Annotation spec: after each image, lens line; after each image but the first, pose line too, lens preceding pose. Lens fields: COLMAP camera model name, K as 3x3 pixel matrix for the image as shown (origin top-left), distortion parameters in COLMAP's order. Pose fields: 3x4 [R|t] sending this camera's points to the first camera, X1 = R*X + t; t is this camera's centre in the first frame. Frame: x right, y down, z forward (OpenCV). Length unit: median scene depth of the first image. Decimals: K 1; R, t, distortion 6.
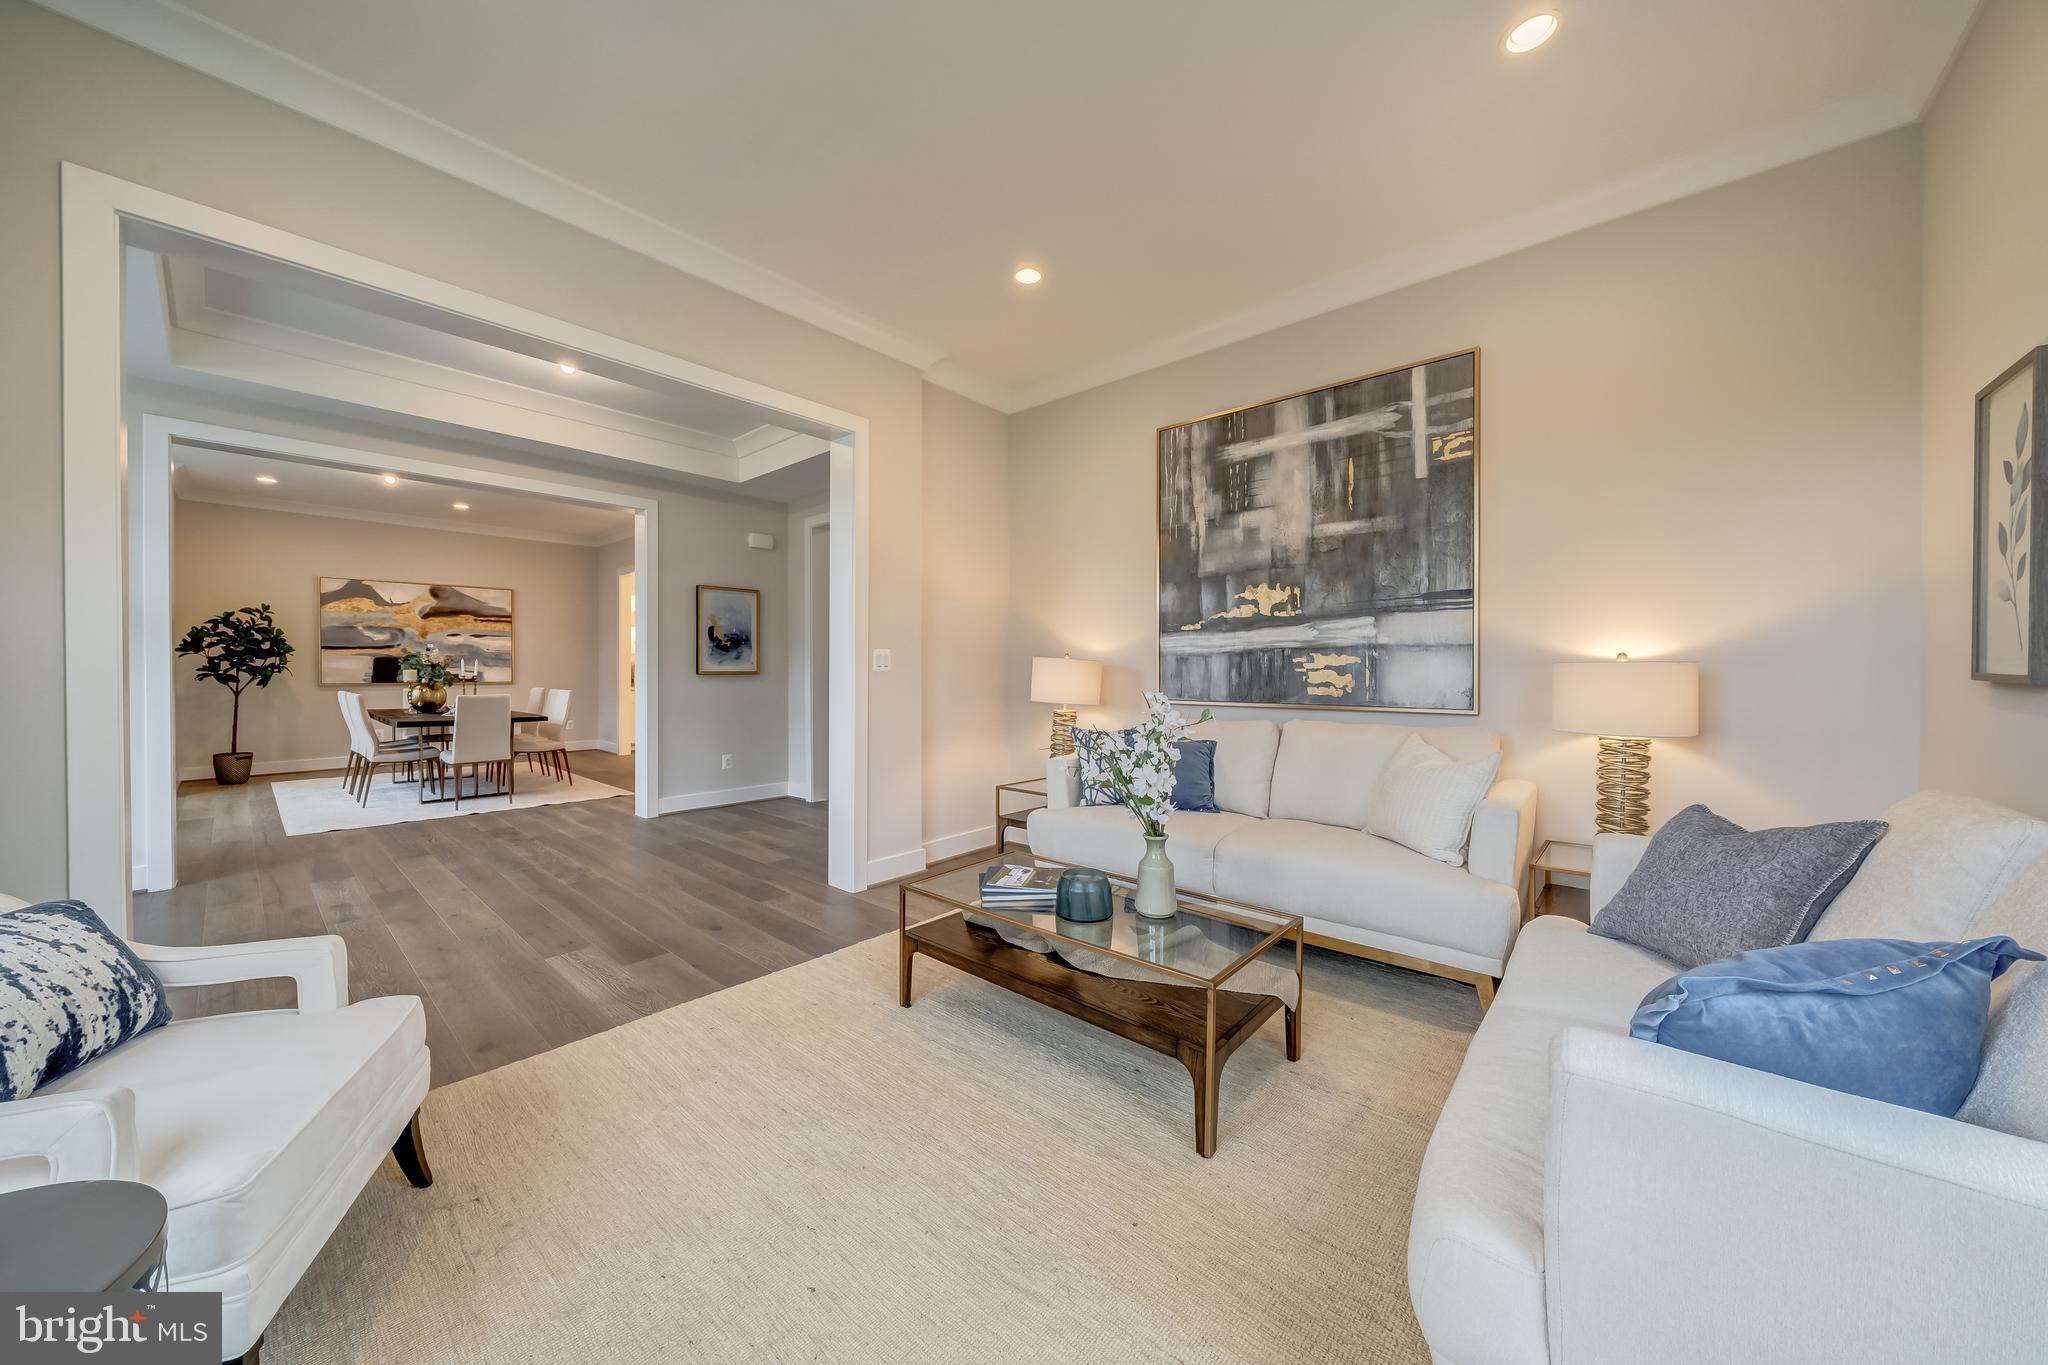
lens RADIAL K [[700.1, 0, 1019.4], [0, 700.1, 676.9], [0, 0, 1]] dist [-0.006545, -0.000336]
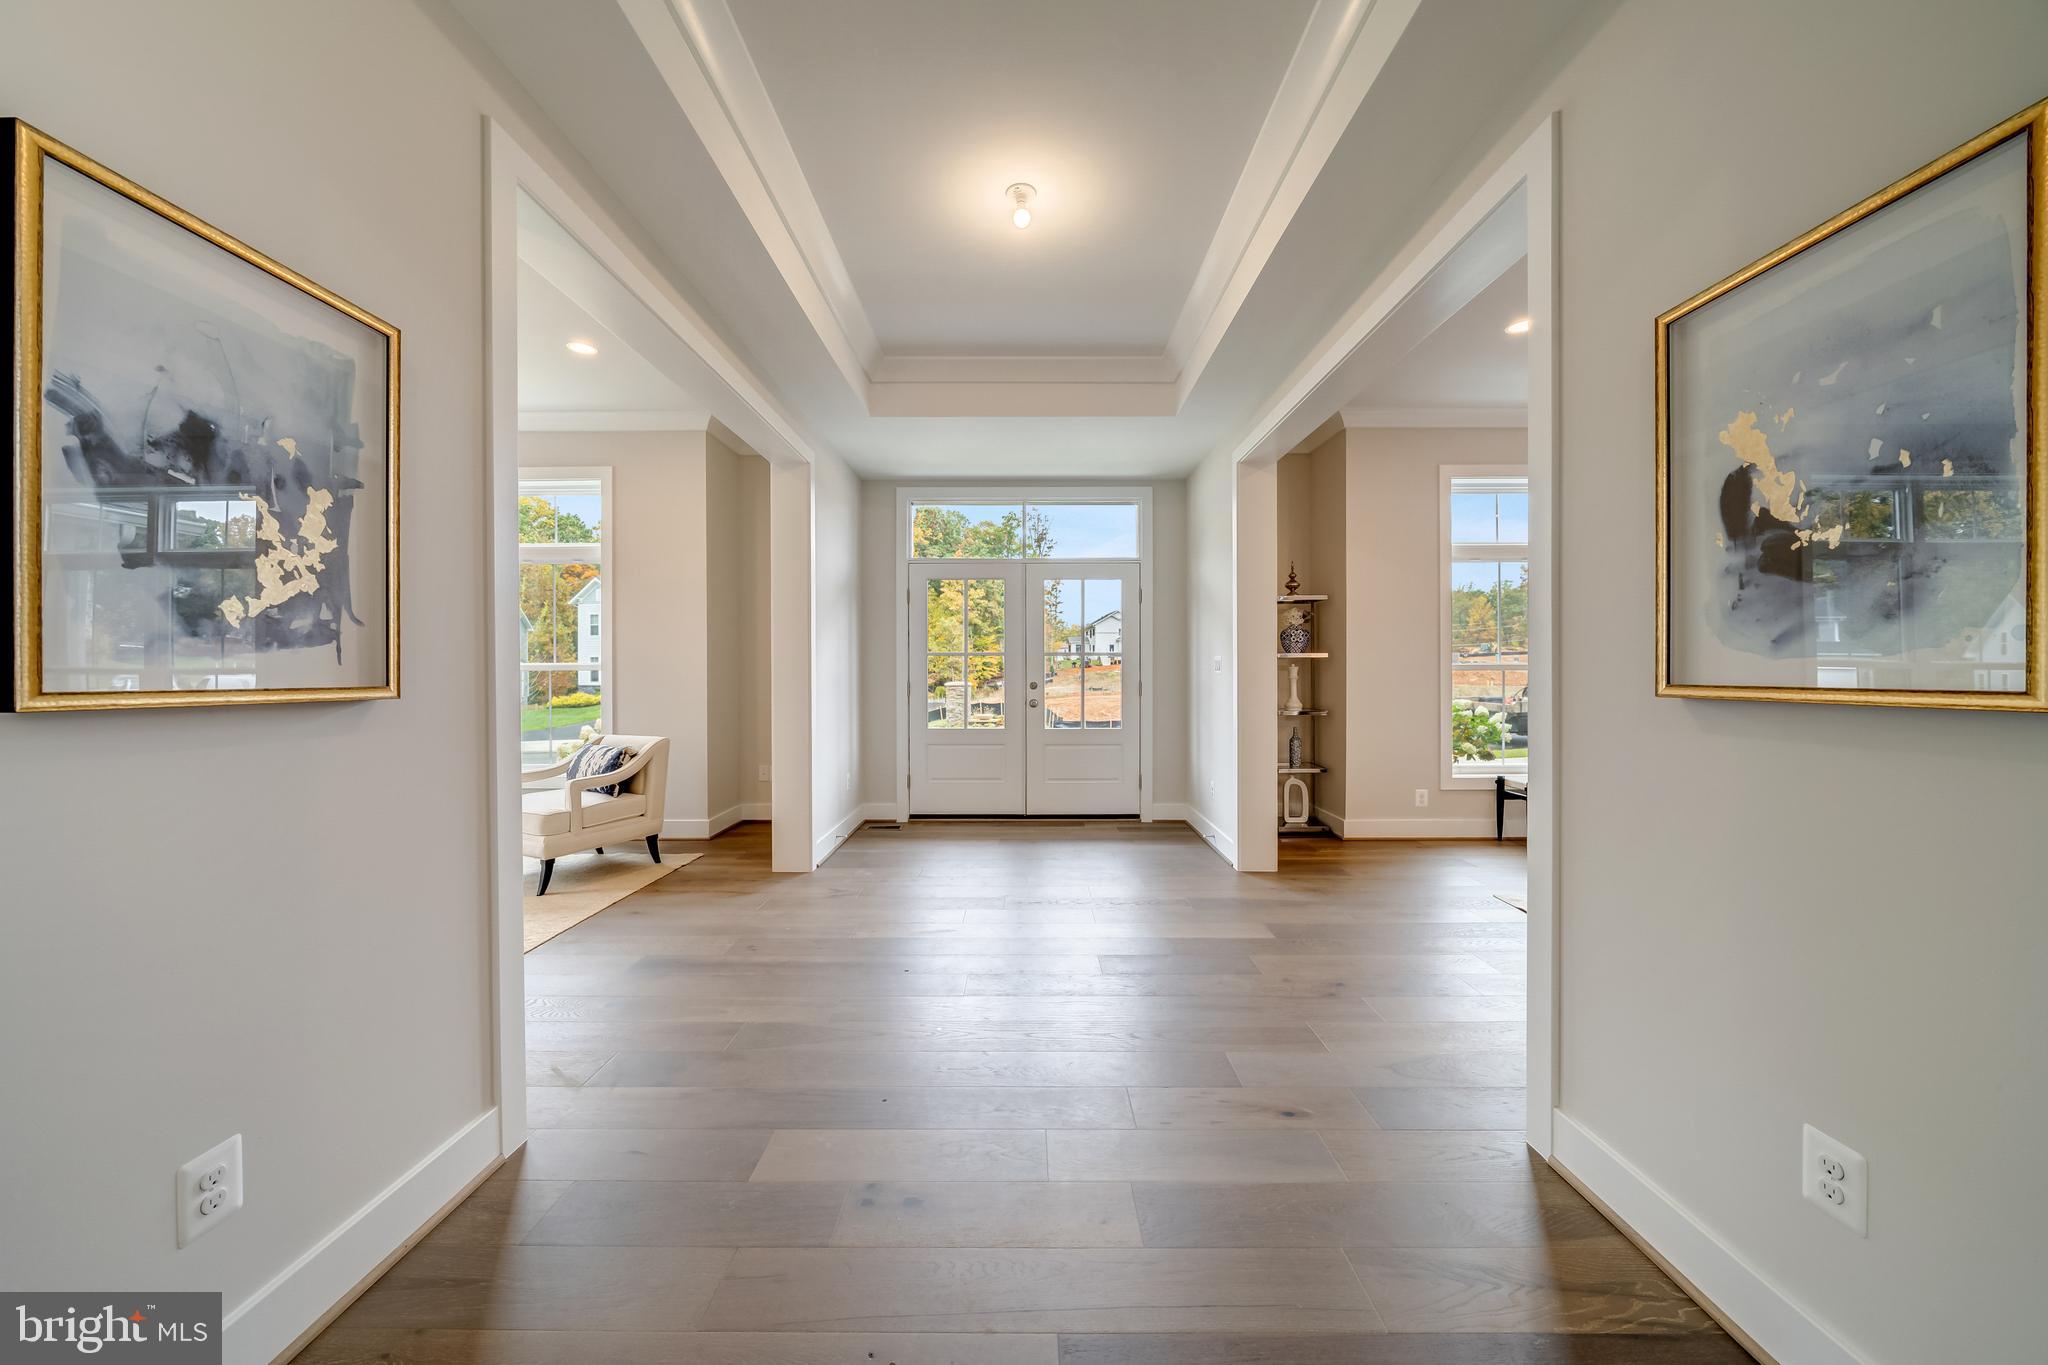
lens RADIAL K [[708.1, 0, 1024.7], [0, 708.1, 674.0], [0, 0, 1]] dist [-0.003712, -0.000188]
pose [[-0.747606, -0.000132, -0.664142, -0.213952], [-0.007639, 0.999936, 0.008401, -0.017341], [0.664098, 0.011354, -0.747559, 1.589556]]
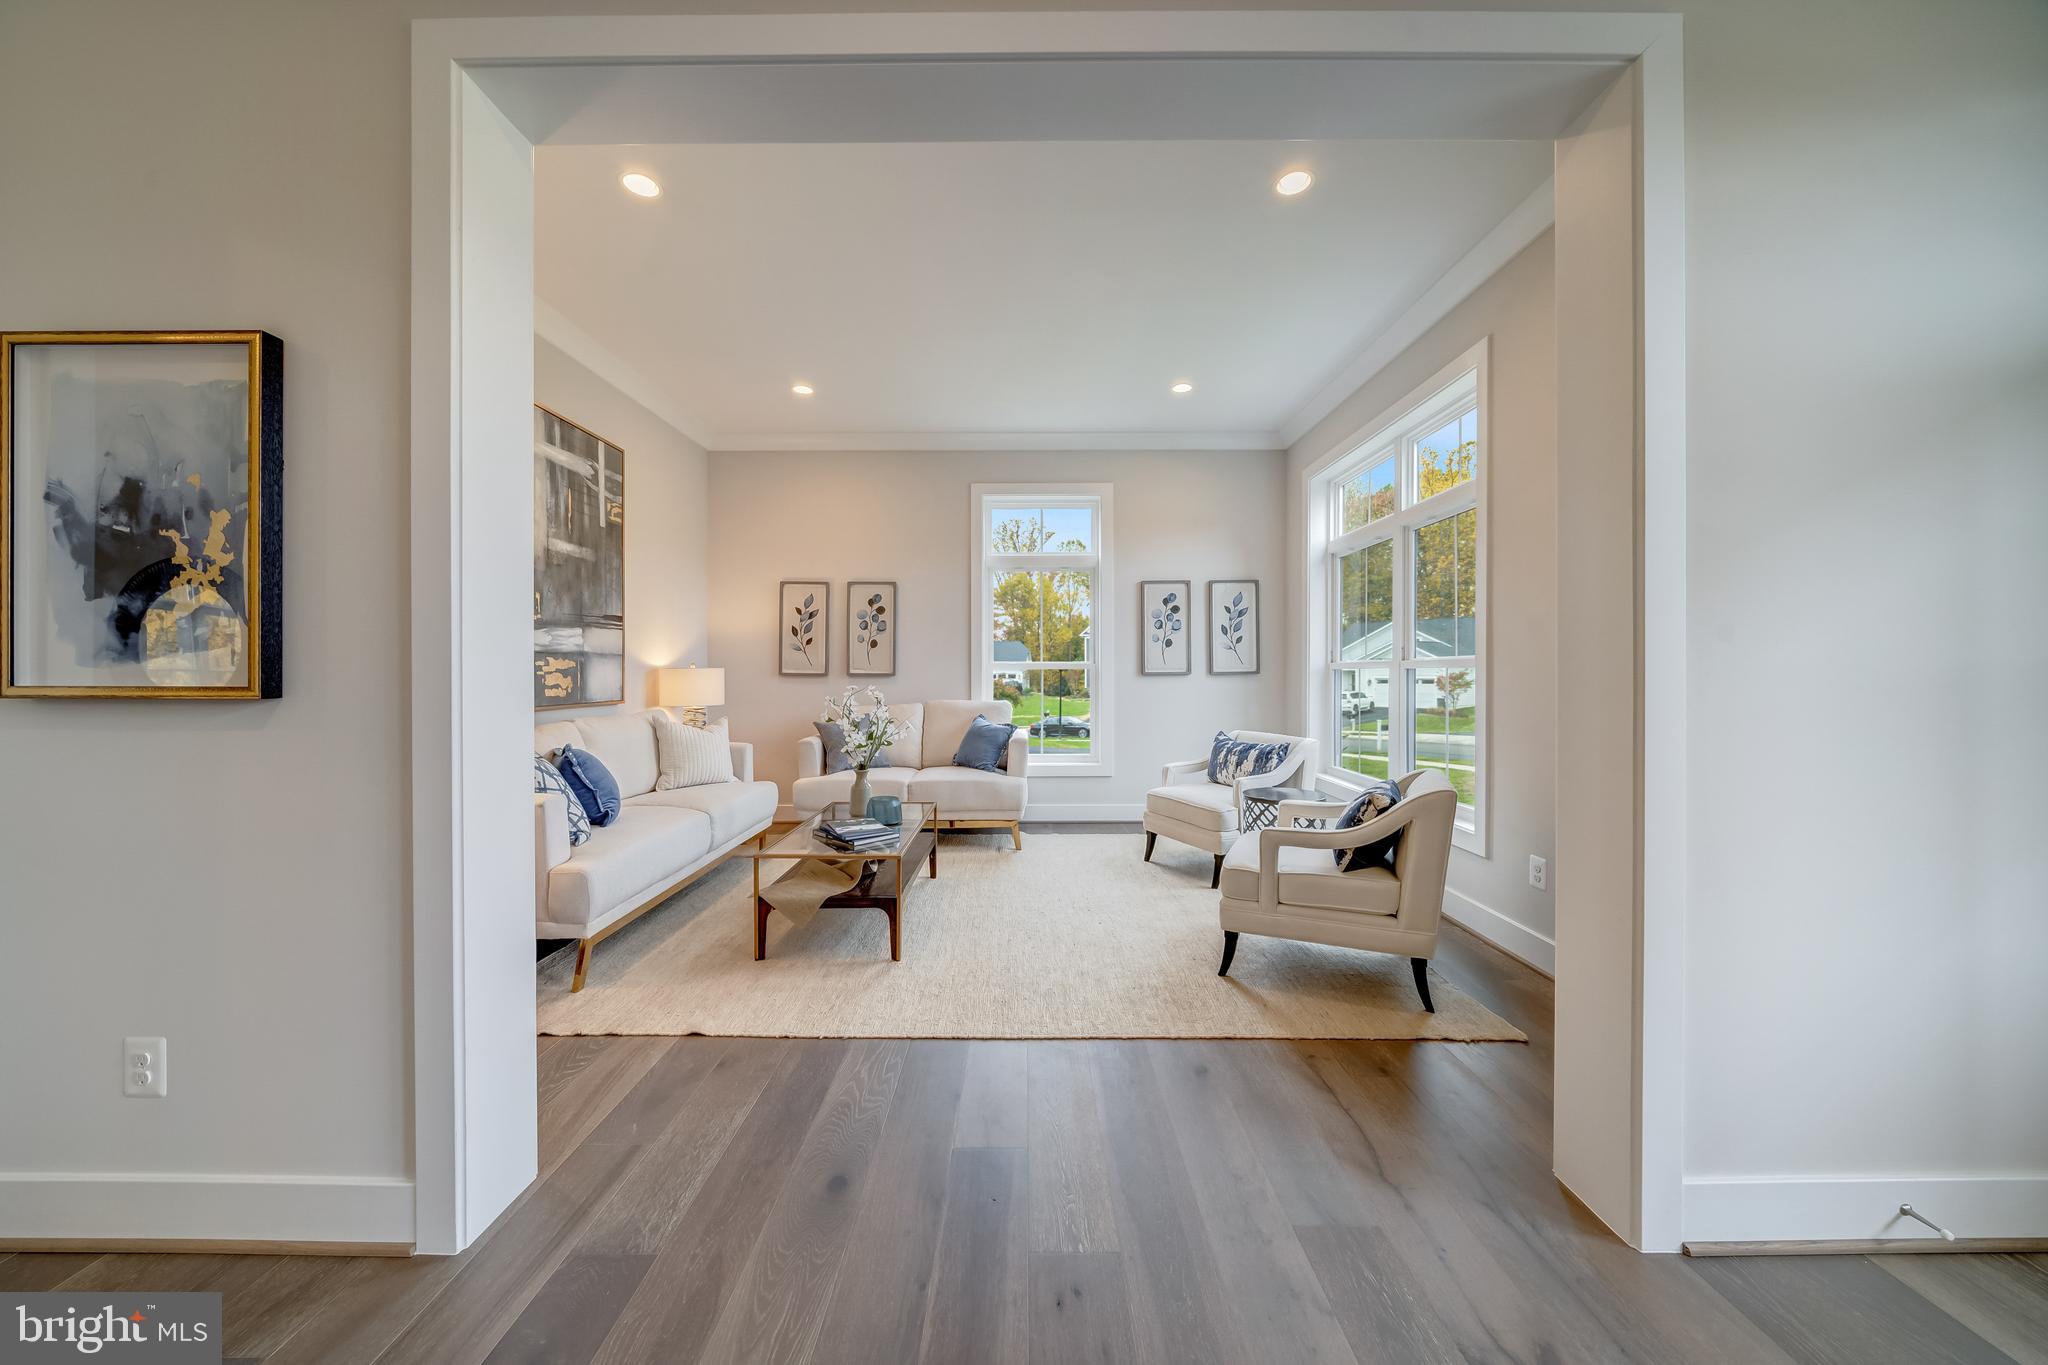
lens RADIAL K [[701.8, 0, 1023.4], [0, 701.8, 674.5], [0, 0, 1]] dist [-0.002331, -0.000176]
pose [[-0.660131, -0.003475, 0.751142, -0.760008], [0.009167, 0.999878, 0.012682, -0.012762], [-0.751094, 0.015258, -0.660019, 1.031853]]
